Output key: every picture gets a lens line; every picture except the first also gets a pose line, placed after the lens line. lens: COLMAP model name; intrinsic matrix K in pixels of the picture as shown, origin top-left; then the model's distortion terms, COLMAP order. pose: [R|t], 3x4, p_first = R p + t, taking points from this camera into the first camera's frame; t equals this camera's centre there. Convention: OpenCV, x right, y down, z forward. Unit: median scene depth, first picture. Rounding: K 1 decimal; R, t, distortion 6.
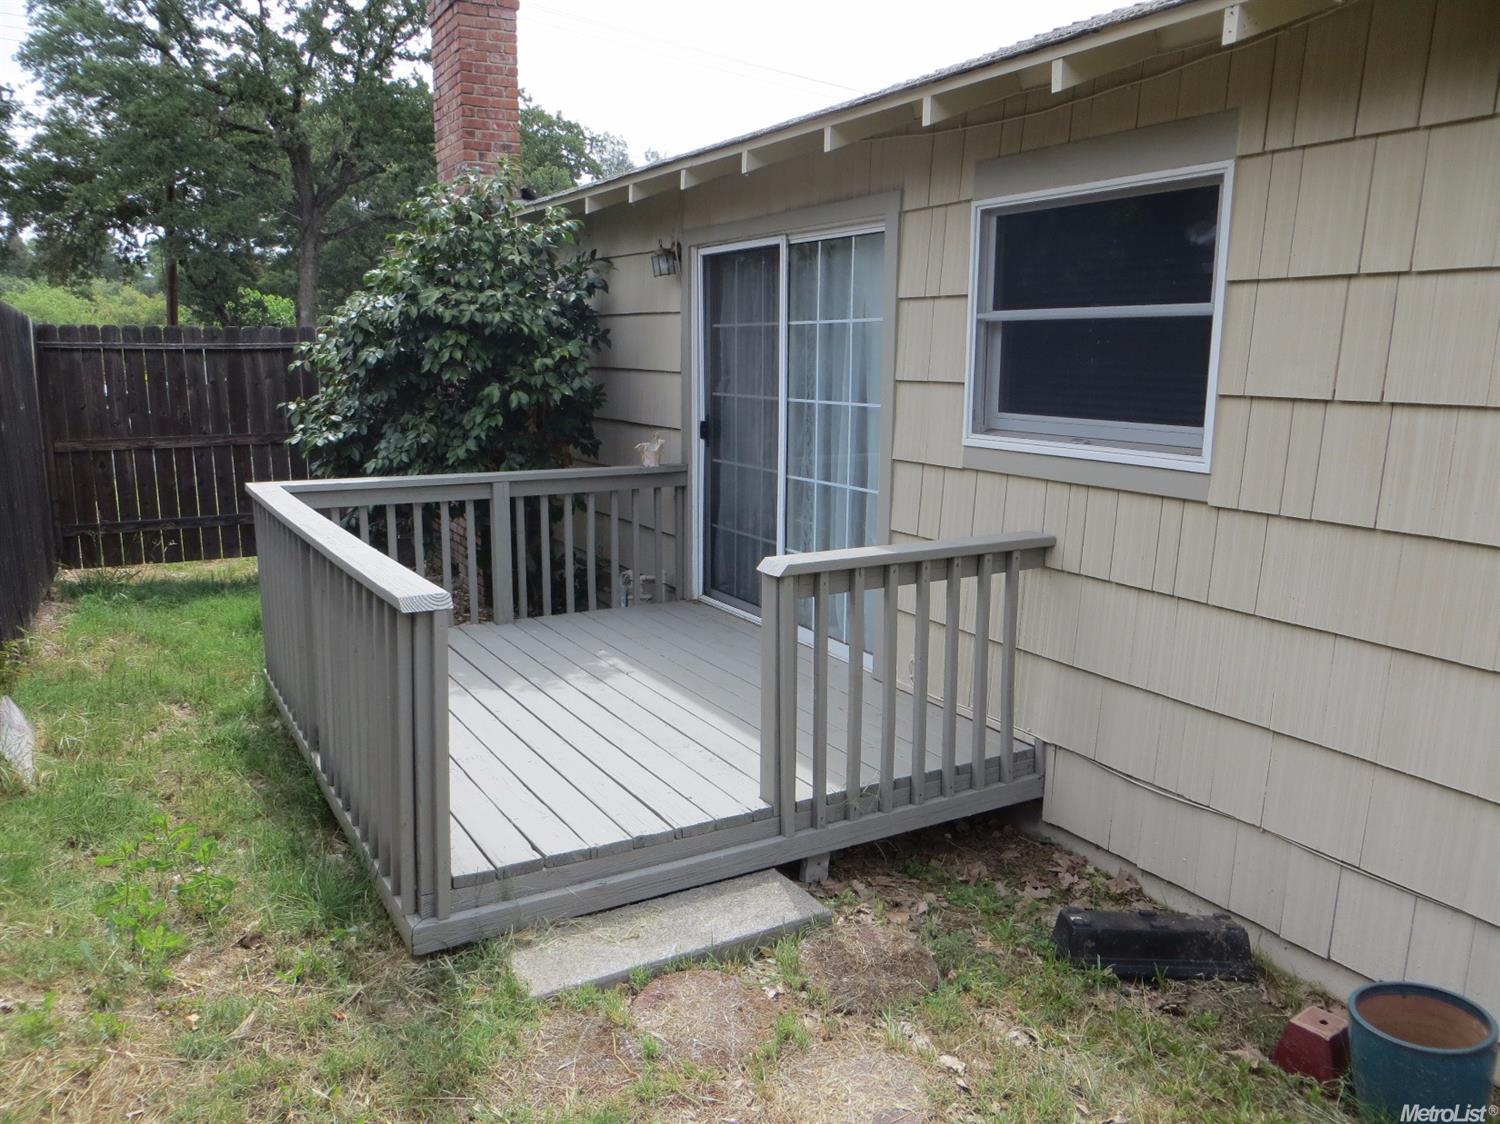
lens RADIAL K [[1143.1, 0, 750.0], [0, 1143.1, 562.0], [0, 0, 1]] dist [-0.032149, 0.004634]
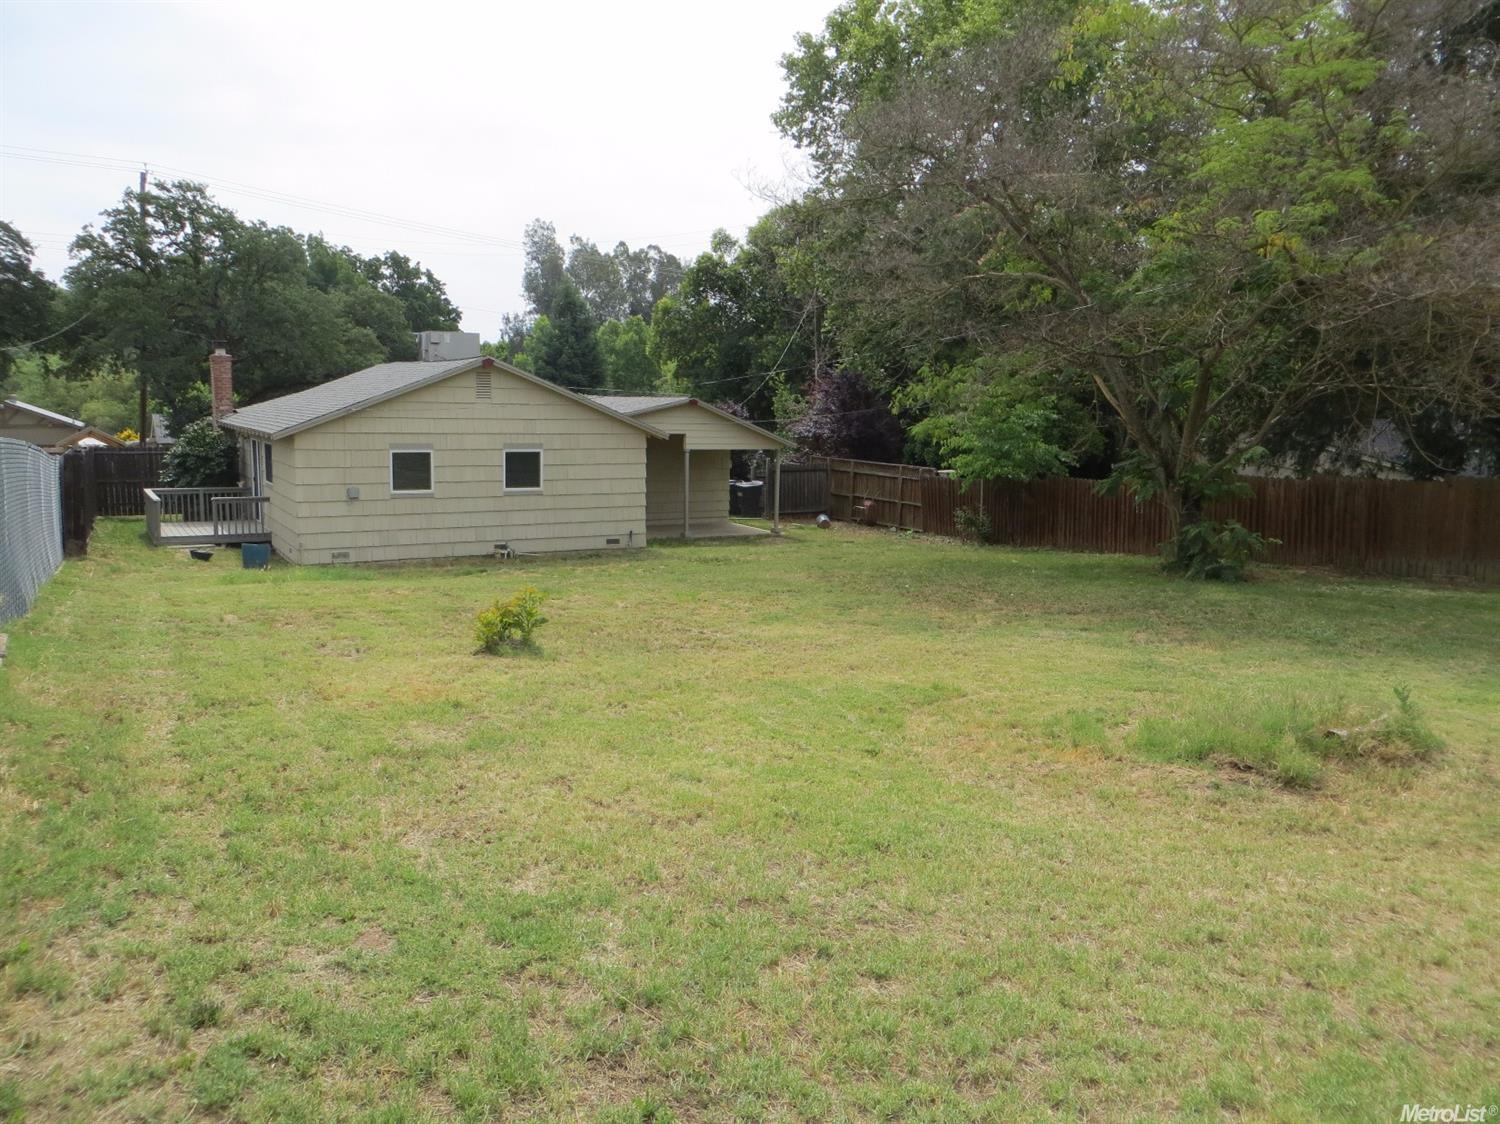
lens RADIAL K [[1143.1, 0, 750.0], [0, 1143.1, 562.0], [0, 0, 1]] dist [-0.032149, 0.004634]
pose [[0.999721, 0.015941, 0.017433, 1.836161], [-0.015199, 0.999006, -0.041902, 0.363033], [-0.018083, 0.041626, 0.998970, -3.443076]]
